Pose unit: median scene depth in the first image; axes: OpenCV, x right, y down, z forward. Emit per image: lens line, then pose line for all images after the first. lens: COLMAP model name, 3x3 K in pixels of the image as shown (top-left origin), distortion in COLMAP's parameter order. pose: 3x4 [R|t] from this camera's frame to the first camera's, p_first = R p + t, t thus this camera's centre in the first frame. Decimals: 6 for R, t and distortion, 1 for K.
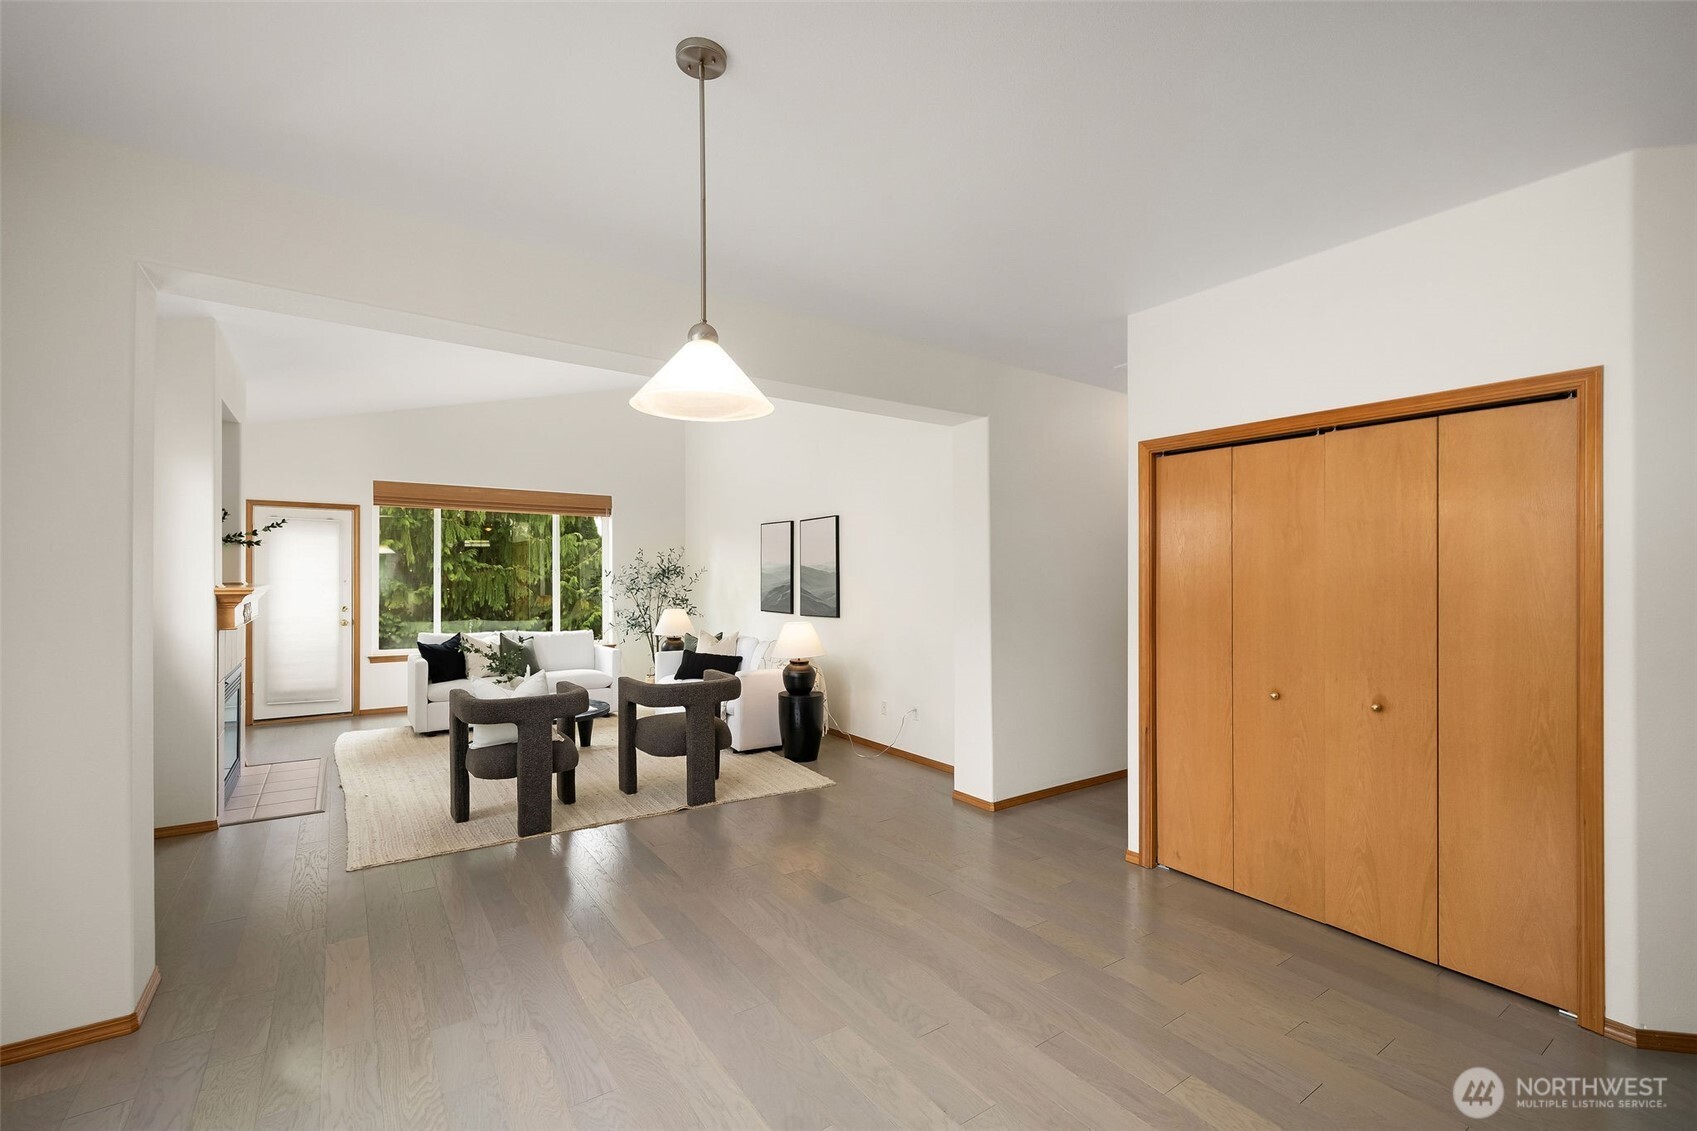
lens RADIAL K [[721.6, 0, 848.5], [0, 721.6, 586.5], [0, 0, 1]] dist [-0.001053, -0.000459]
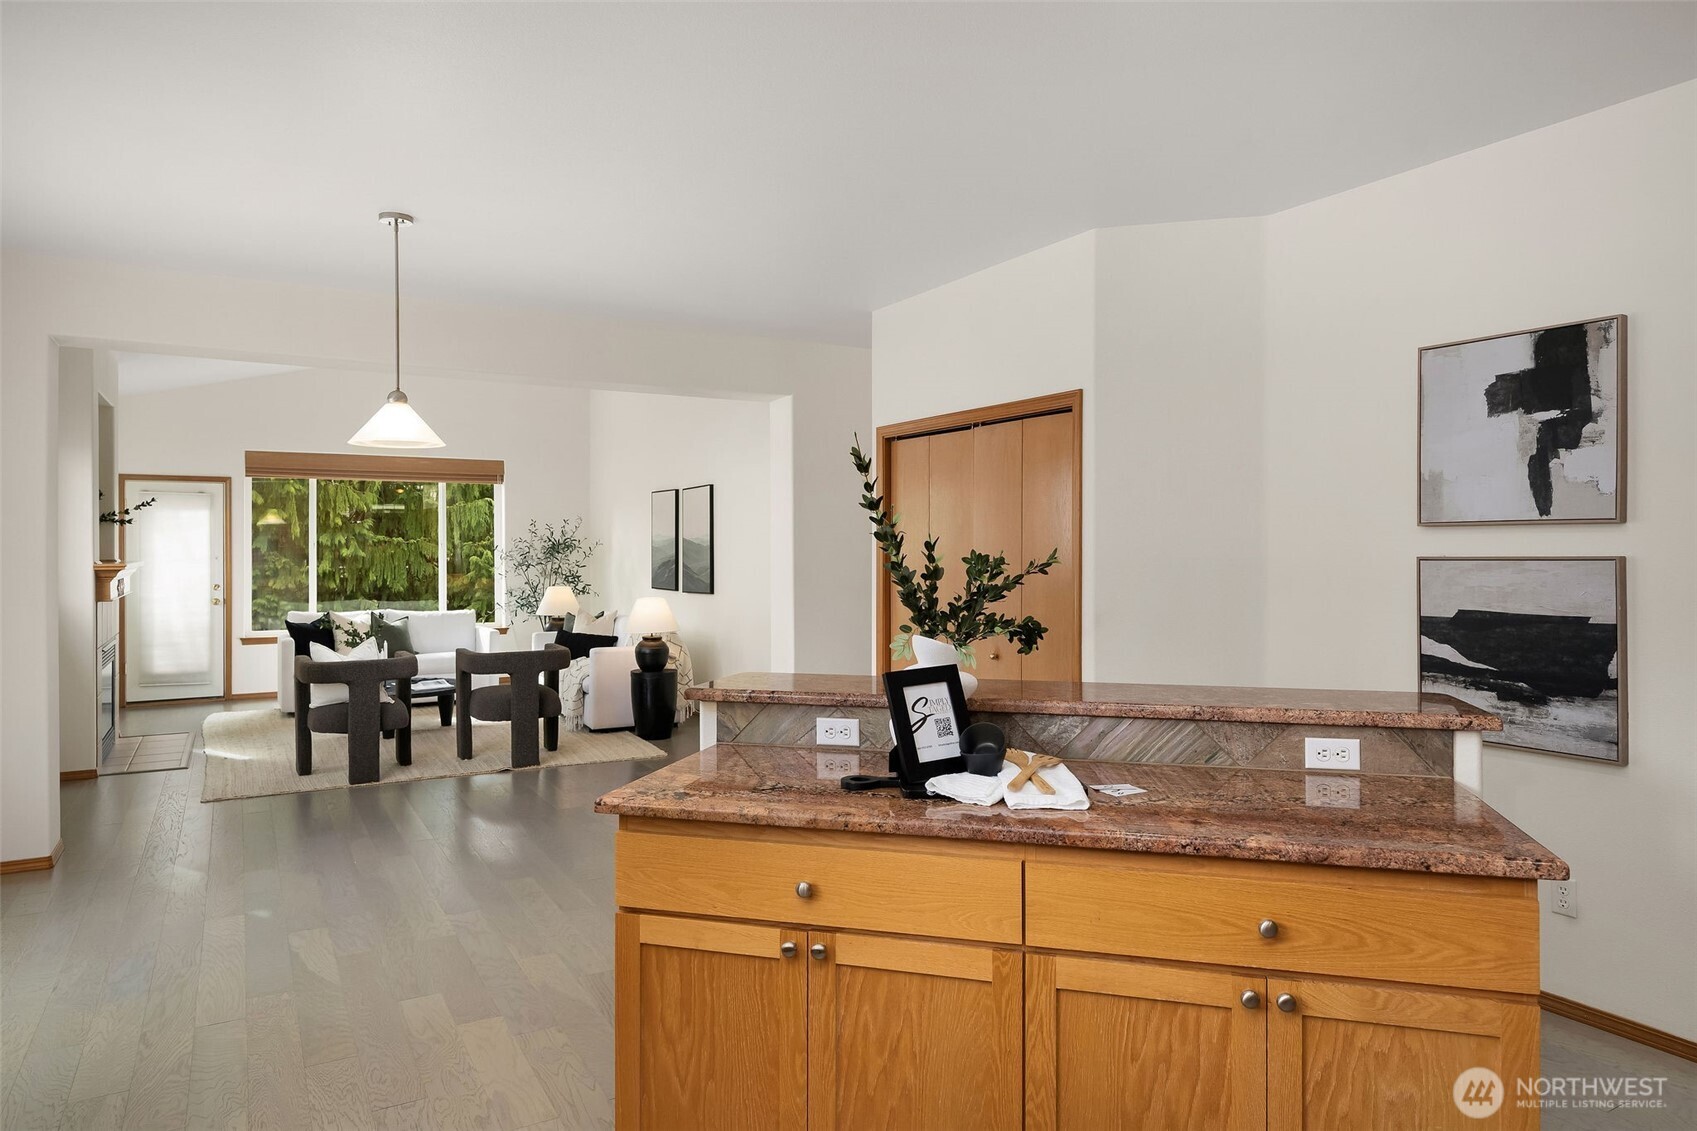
lens RADIAL K [[1051.4, 0, 848.5], [0, 1051.4, 565.5], [0, 0, 1]] dist [0.002266, 0.000750]
pose [[0.996124, -0.004576, -0.087839, 0.269388], [0.004839, 0.999984, 0.002778, 0.003211], [0.087825, -0.003192, 0.996131, -0.327534]]
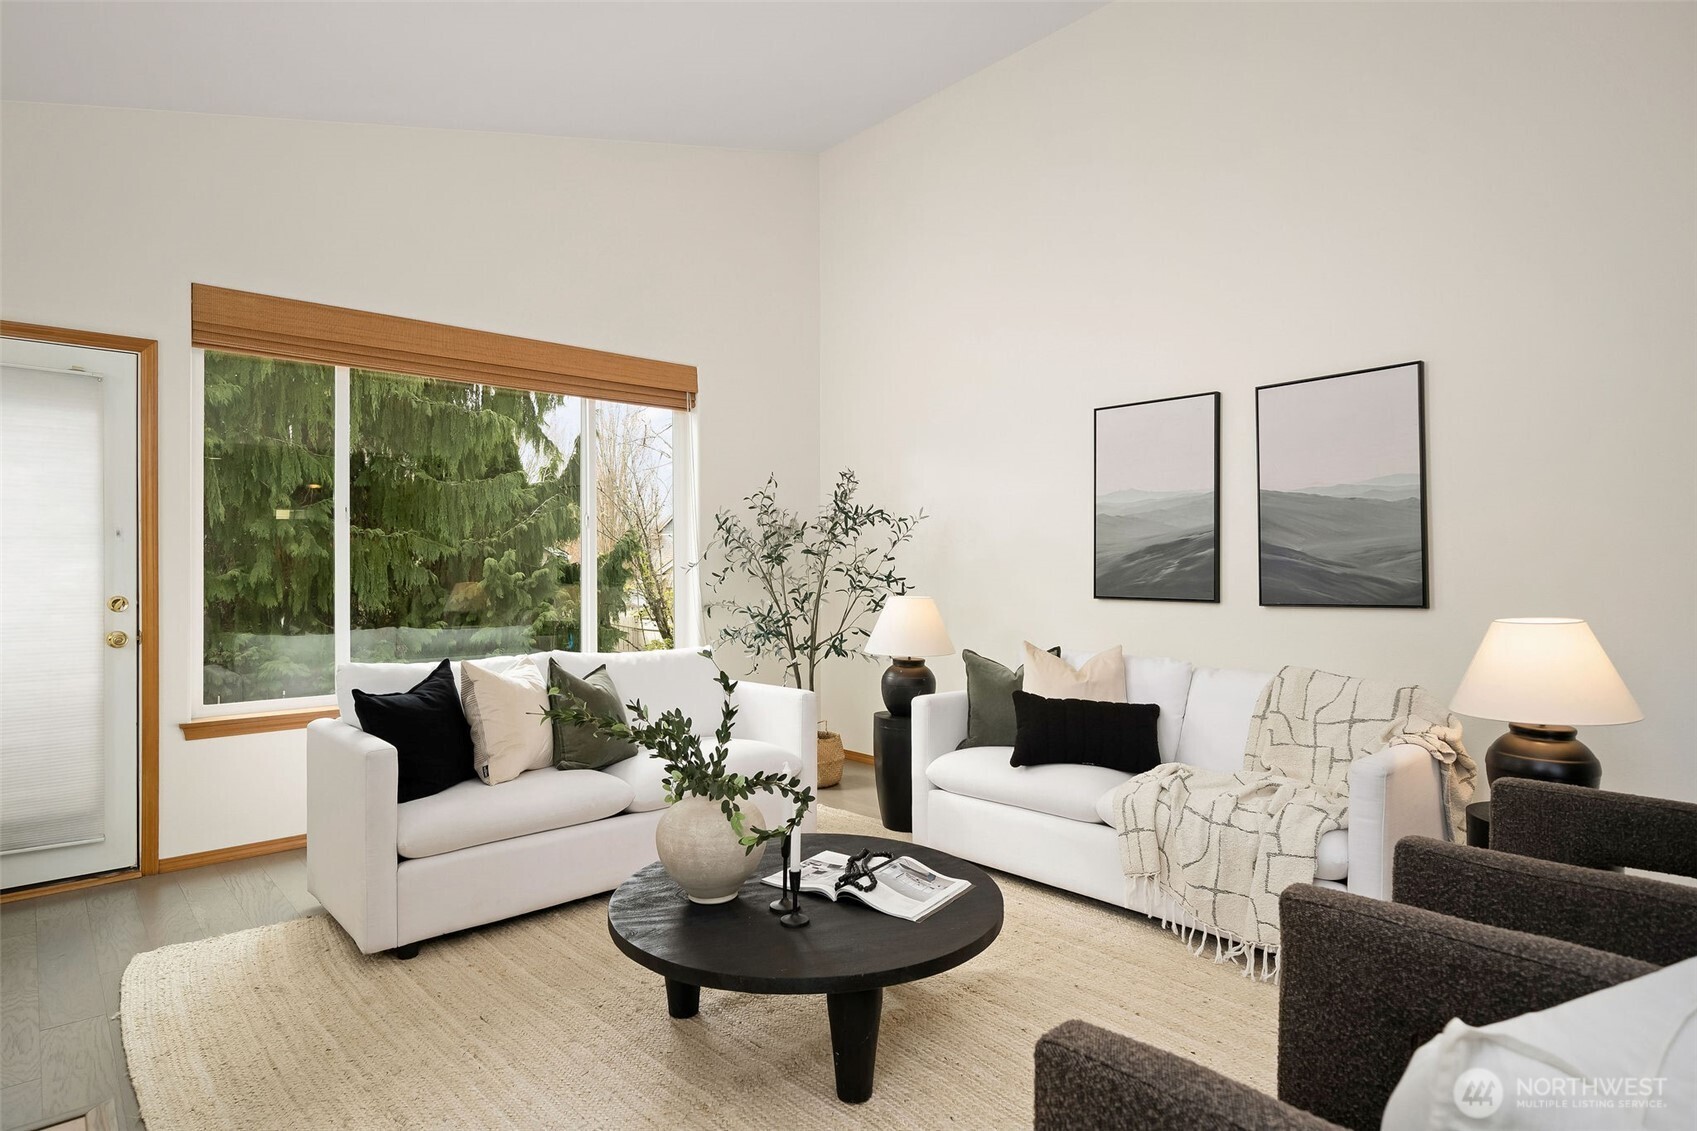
lens RADIAL K [[906.9, 0, 849.5], [0, 906.9, 575.0], [0, 0, 1]] dist [-0.000255, -0.000268]
pose [[0.992751, -0.008518, 0.119885, -0.388346], [0.009141, 0.999947, -0.004644, 0.022804], [-0.119840, 0.005706, 0.992777, 0.496485]]
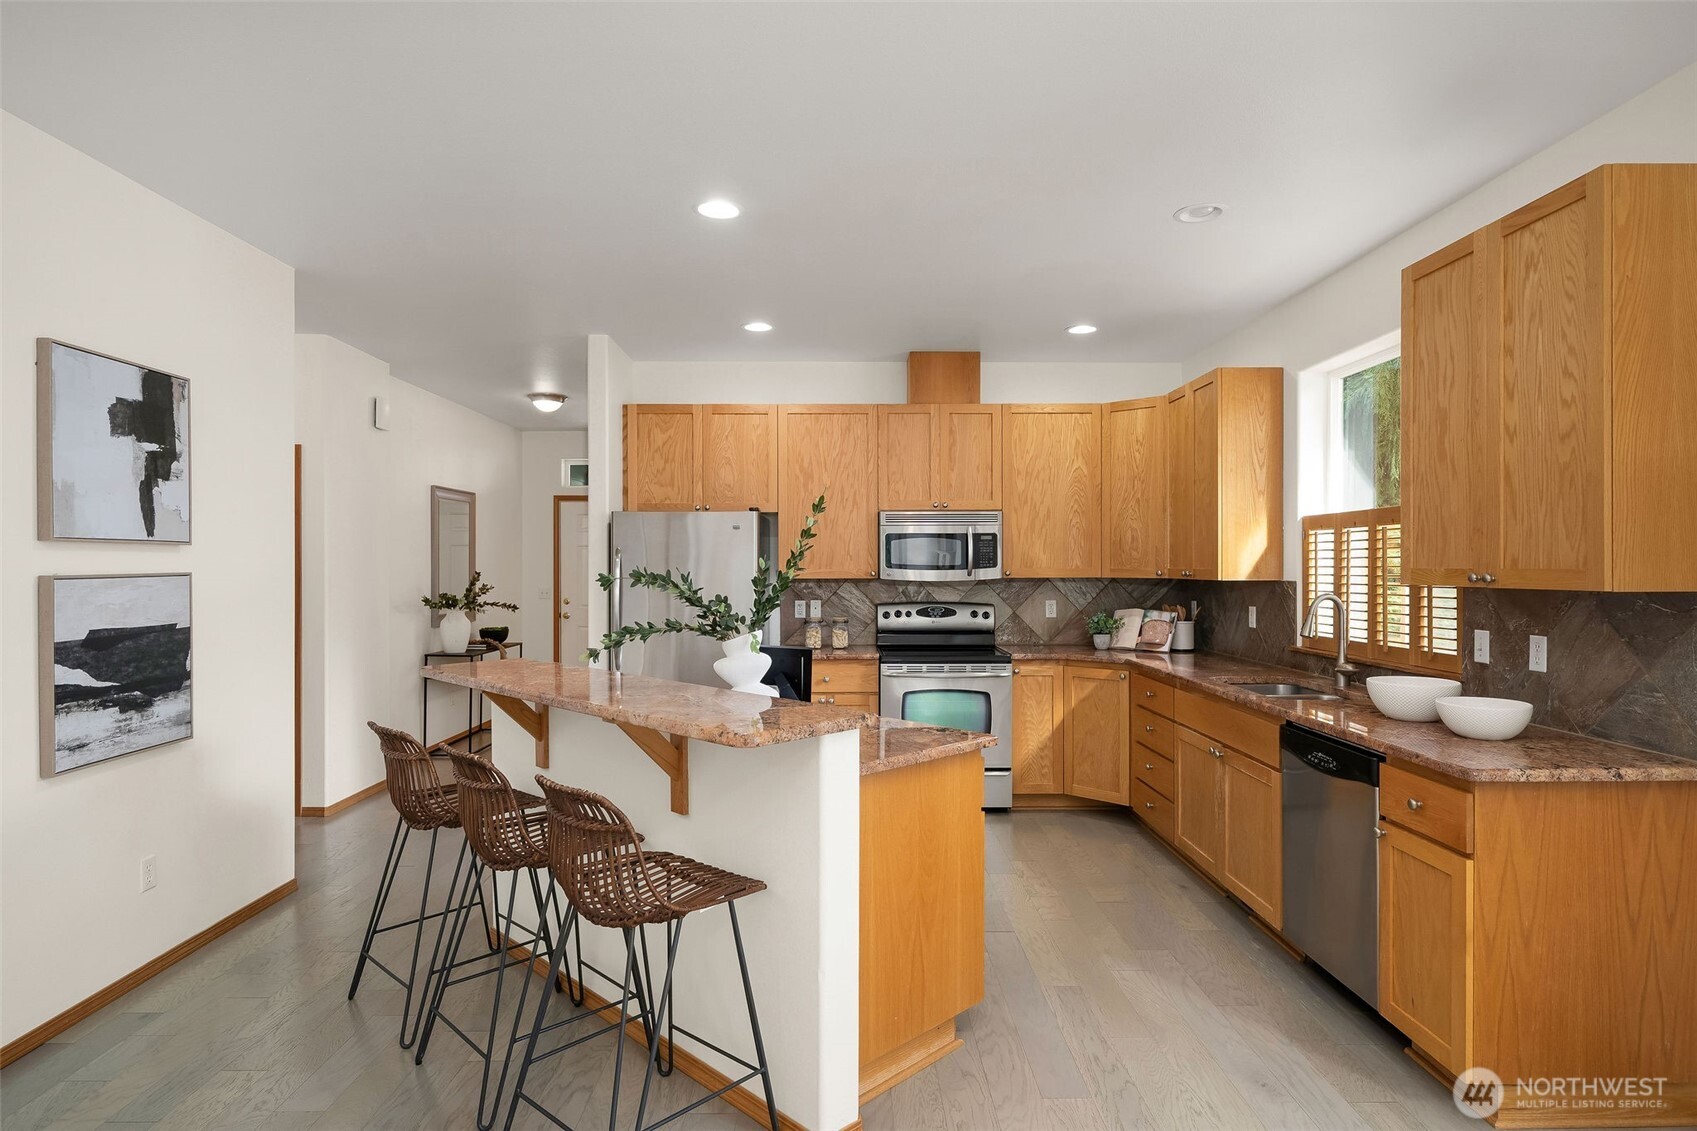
lens RADIAL K [[936.1, 0, 850.6], [0, 936.1, 570.8], [0, 0, 1]] dist [-0.000528, -0.000204]
pose [[-0.822464, -0.008336, 0.568757, -0.023154], [0.004002, 0.999783, 0.020440, -0.007701], [-0.568804, 0.019087, -0.822252, 0.375634]]
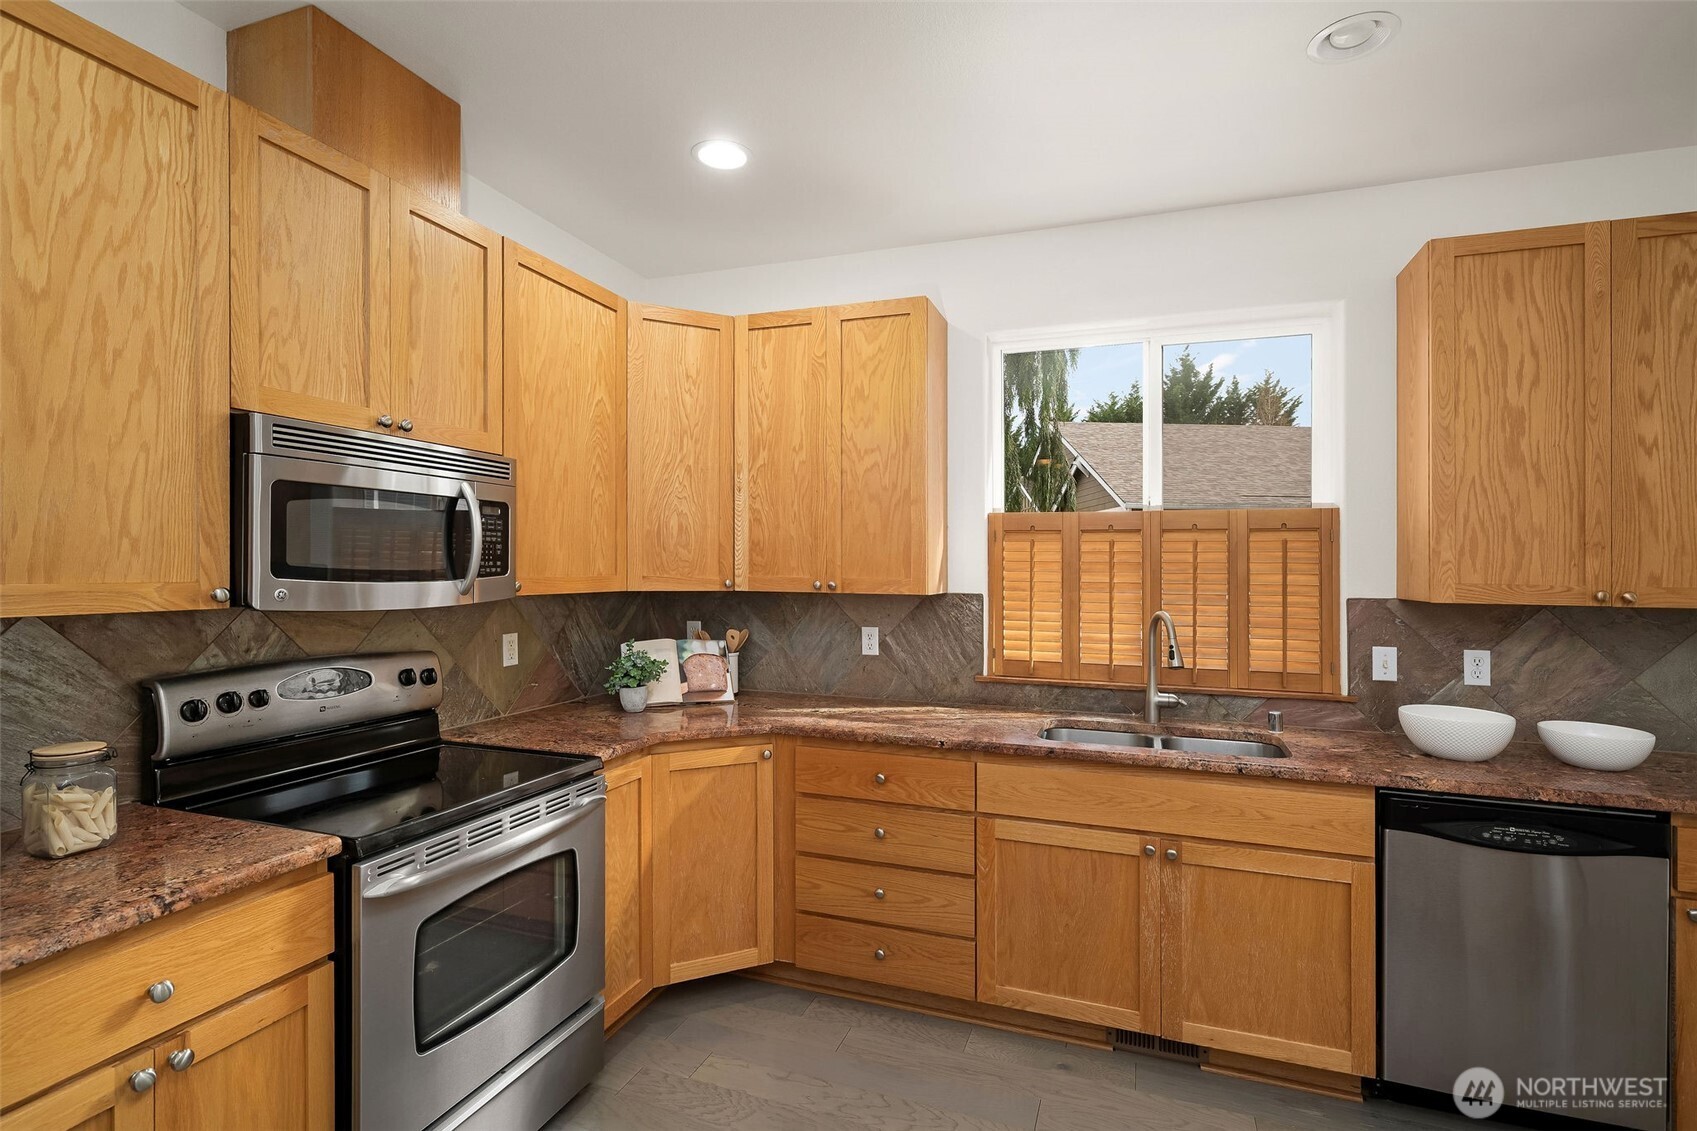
lens RADIAL K [[808.1, 0, 848.5], [0, 808.1, 565.5], [0, 0, 1]] dist [0.000443, -0.000713]
pose [[-0.821301, -0.014987, -0.570298, 0.428515], [-0.022755, 0.999720, 0.006498, -0.002655], [0.570041, 0.018314, -0.821412, -0.027605]]
